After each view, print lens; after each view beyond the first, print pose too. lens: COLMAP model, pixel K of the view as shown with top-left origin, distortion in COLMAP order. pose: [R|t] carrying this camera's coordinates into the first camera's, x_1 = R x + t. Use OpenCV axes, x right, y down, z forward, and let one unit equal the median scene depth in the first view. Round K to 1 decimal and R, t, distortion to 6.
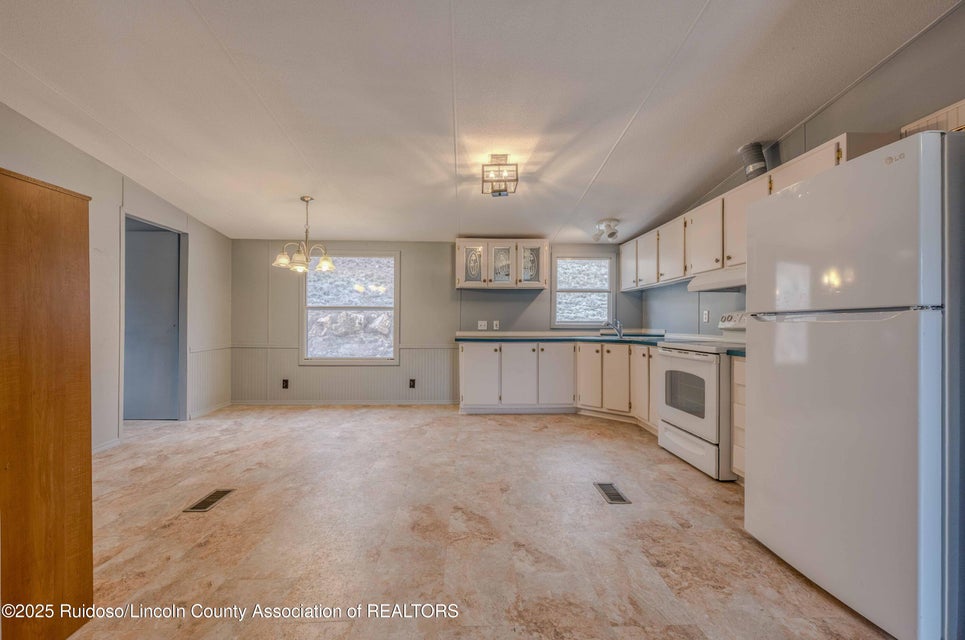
lens RADIAL K [[386.5, 0, 482.5], [0, 386.5, 320.0], [0, 0, 1]] dist [0.002576, 0.000306]
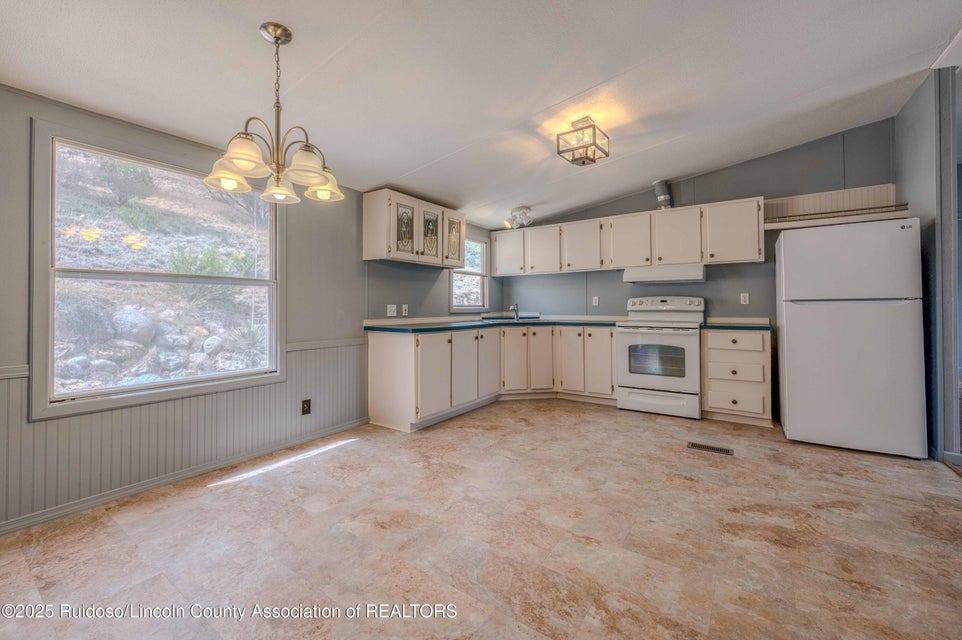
lens RADIAL K [[389.3, 0, 484.8], [0, 389.3, 301.3], [0, 0, 1]] dist [0.000109, 0.000287]
pose [[0.597217, 0.006718, 0.802052, -0.571732], [-0.001975, 0.999974, -0.006905, 0.000535], [-0.802078, 0.002540, 0.597214, 0.456161]]
